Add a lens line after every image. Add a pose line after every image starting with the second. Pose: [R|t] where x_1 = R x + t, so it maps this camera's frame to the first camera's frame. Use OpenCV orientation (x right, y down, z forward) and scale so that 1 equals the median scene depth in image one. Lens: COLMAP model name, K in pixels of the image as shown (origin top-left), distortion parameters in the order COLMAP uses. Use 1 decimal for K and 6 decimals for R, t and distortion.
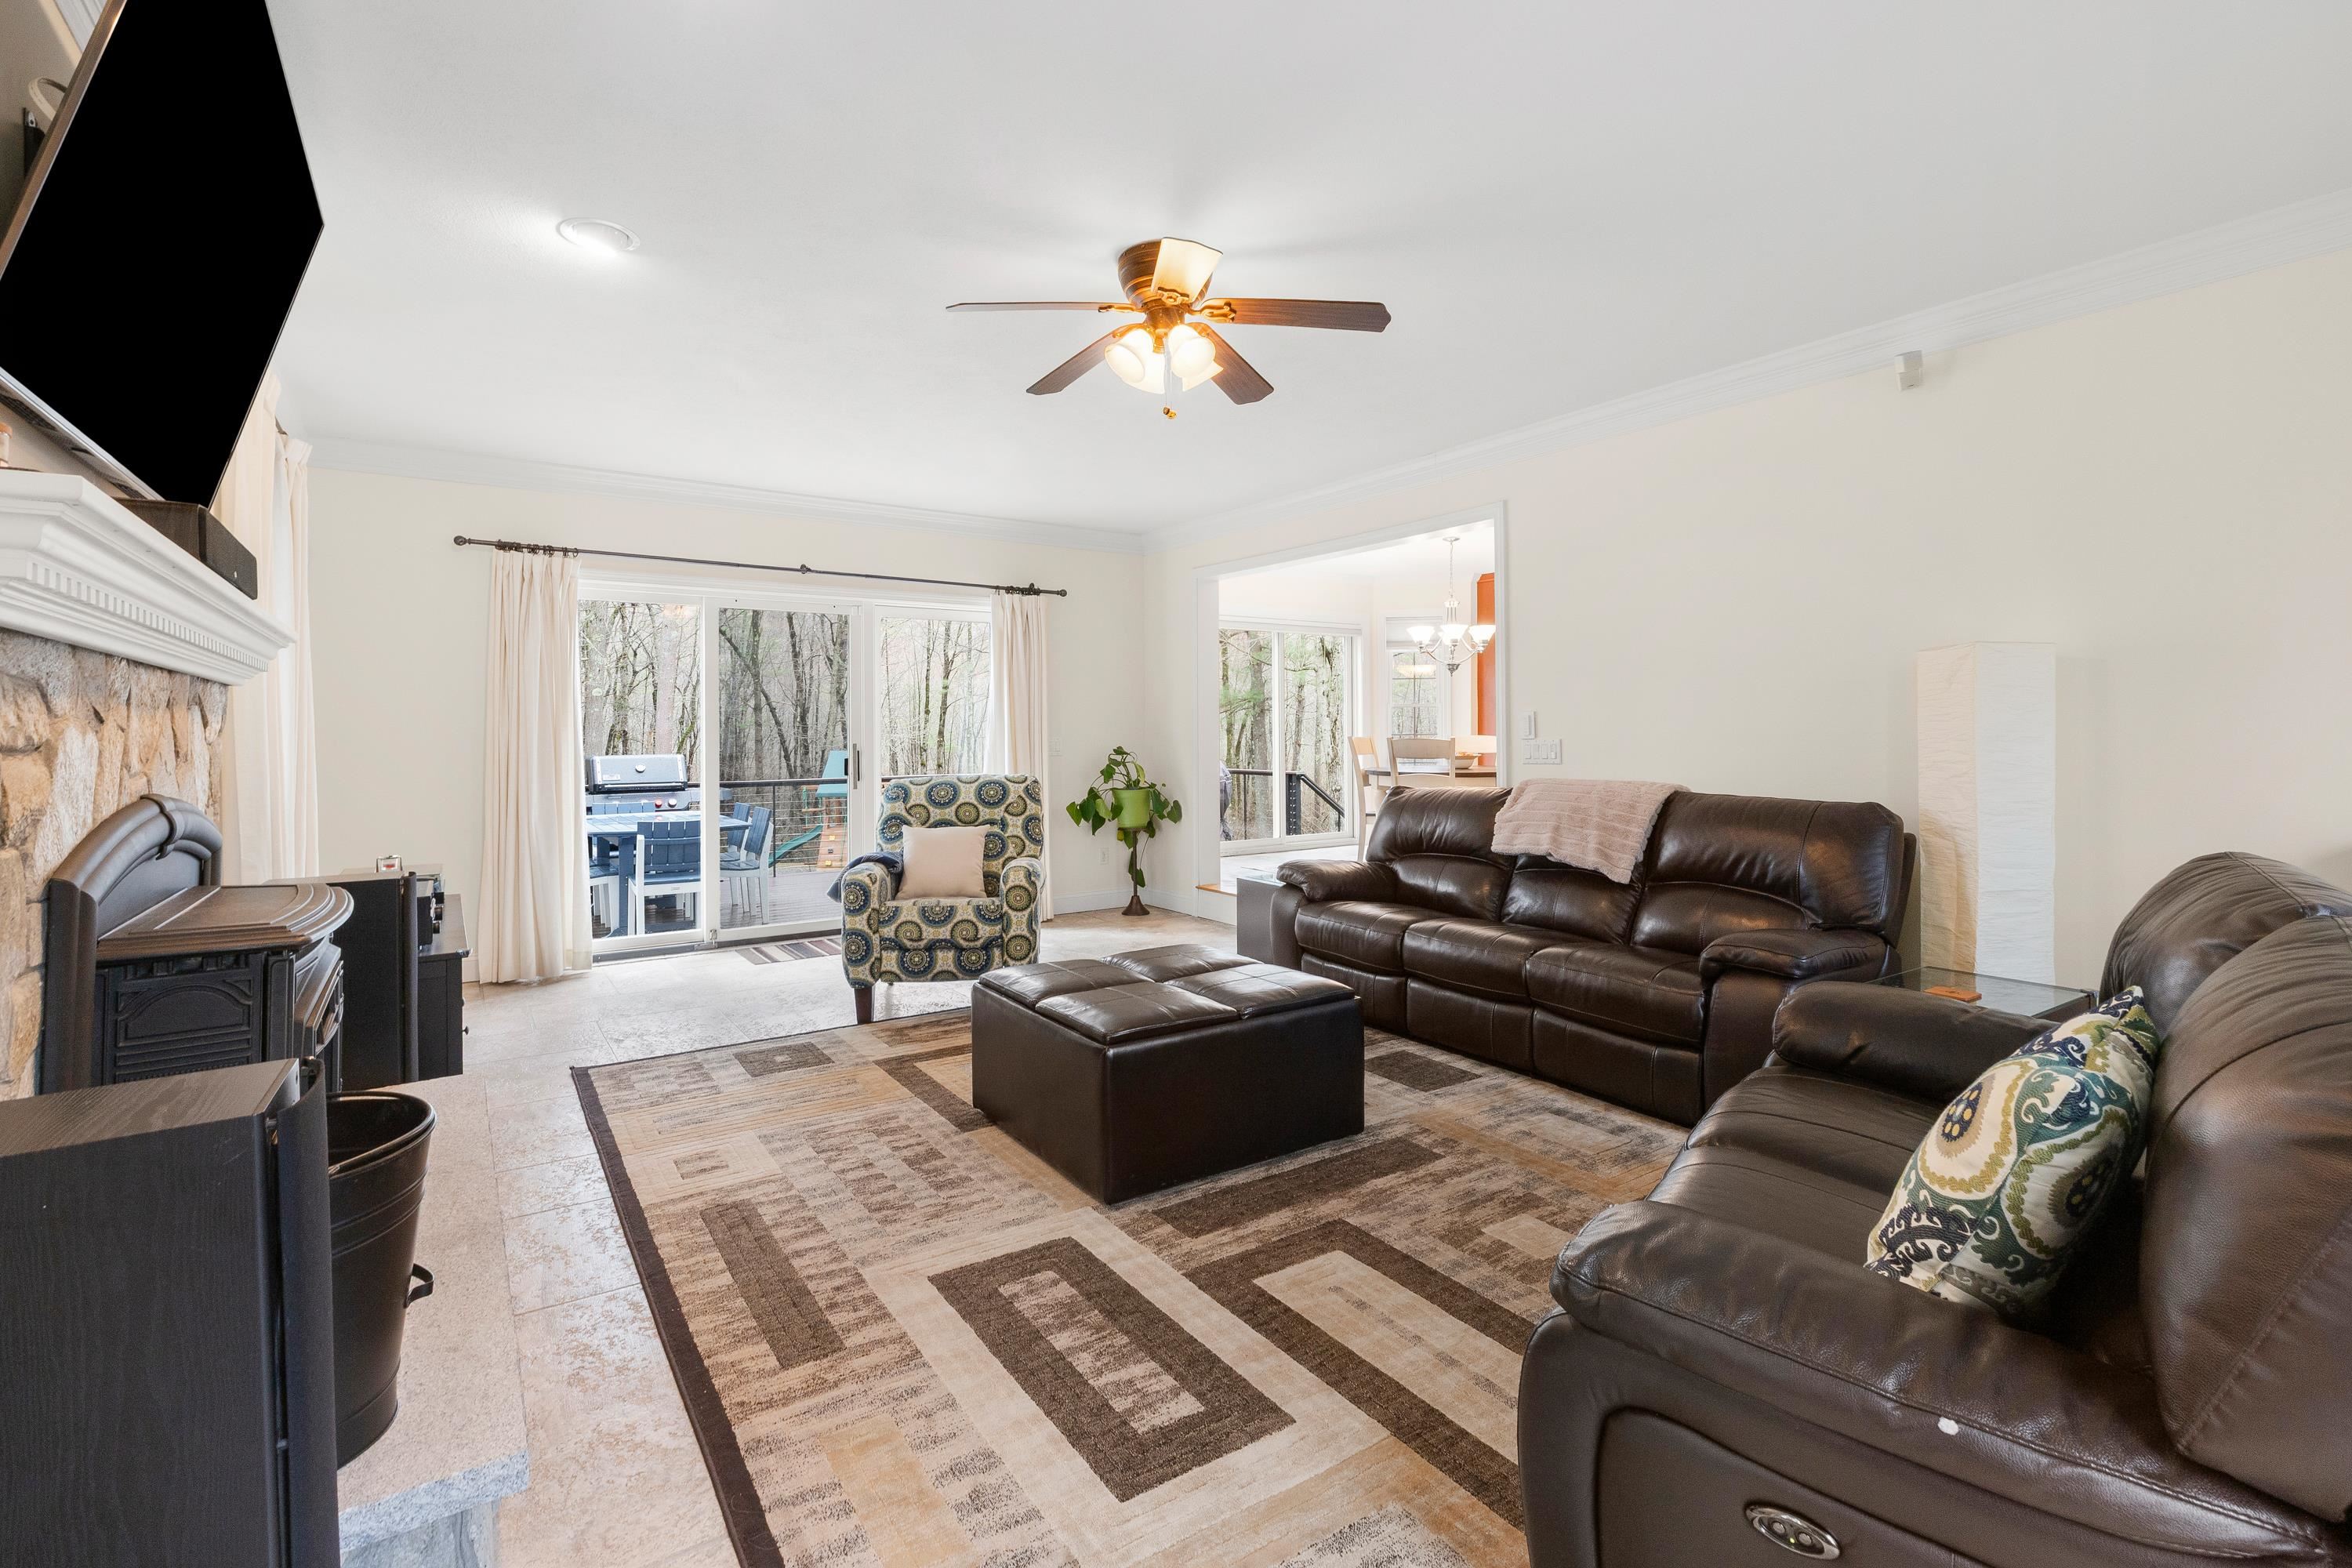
lens RADIAL K [[1074.7, 0, 1176.7], [0, 1074.7, 736.7], [0, 0, 1]] dist [0.002872, 0.000212]
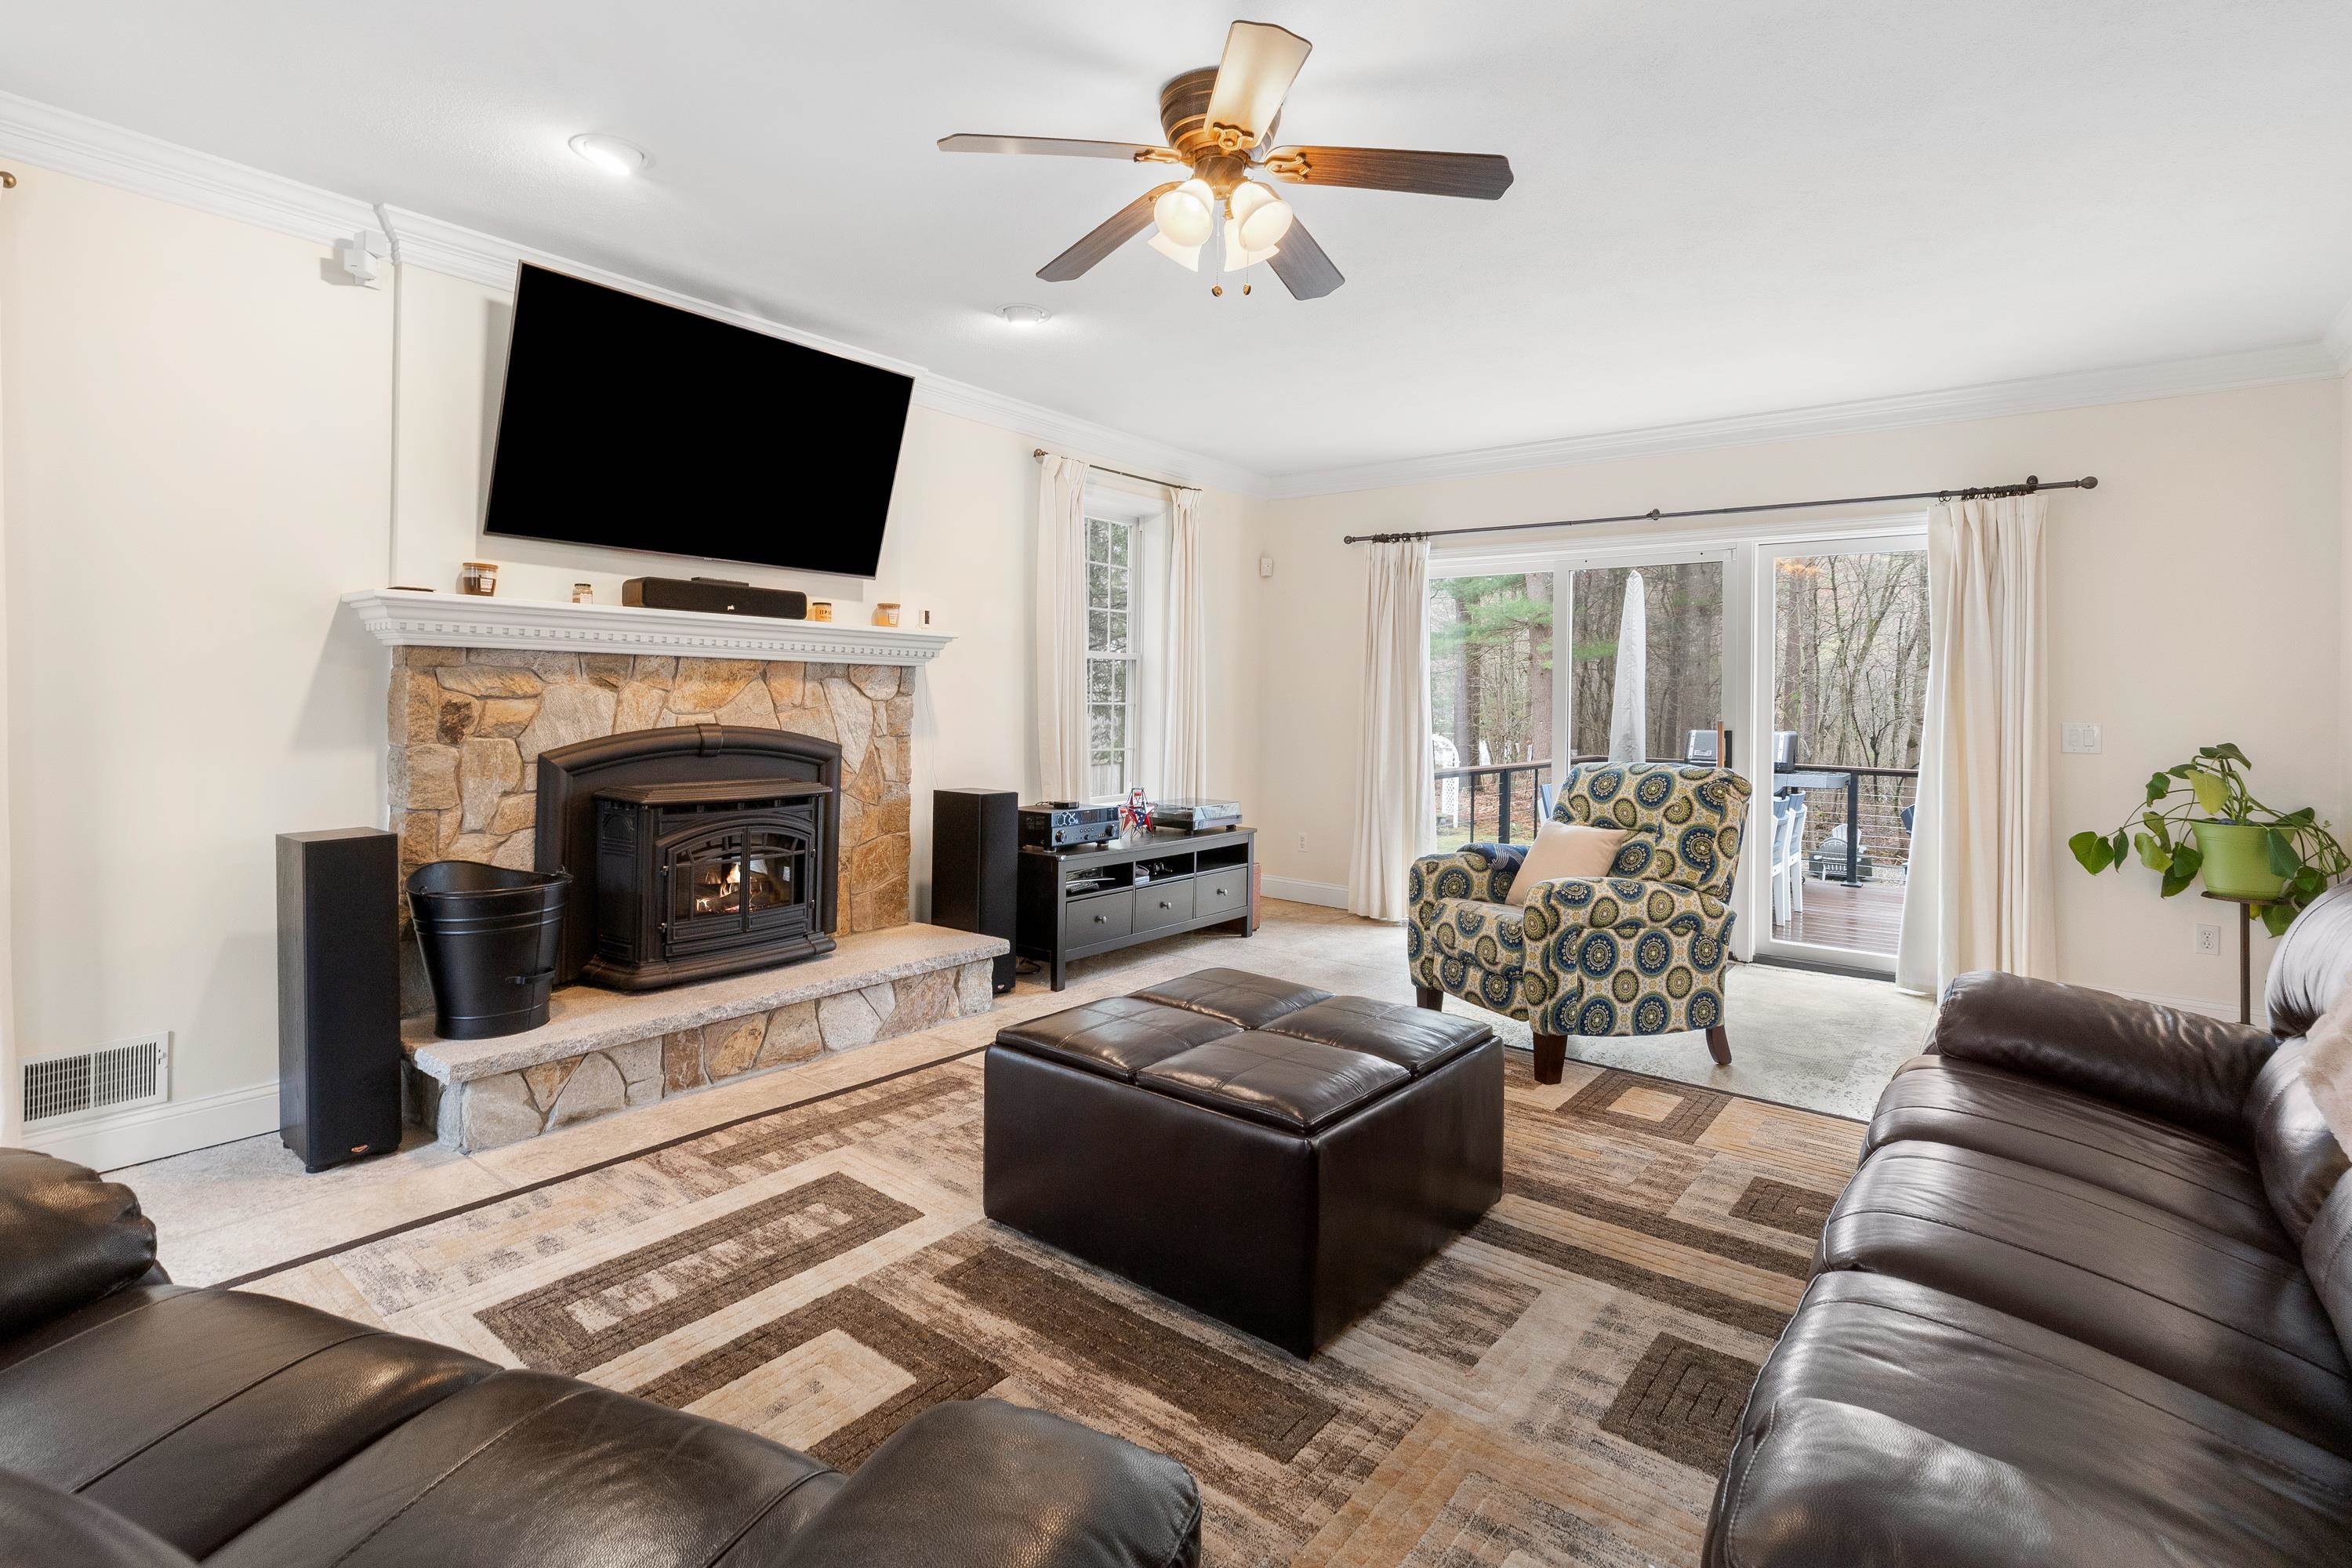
lens RADIAL K [[1086.0, 0, 1126.9], [0, 1086.0, 704.8], [0, 0, 1]] dist [0.003130, 0.000372]
pose [[0.302575, 0.015642, -0.952997, 0.871170], [-0.020160, 0.999747, 0.010009, -0.012740], [0.952912, 0.016184, 0.302814, 0.847804]]
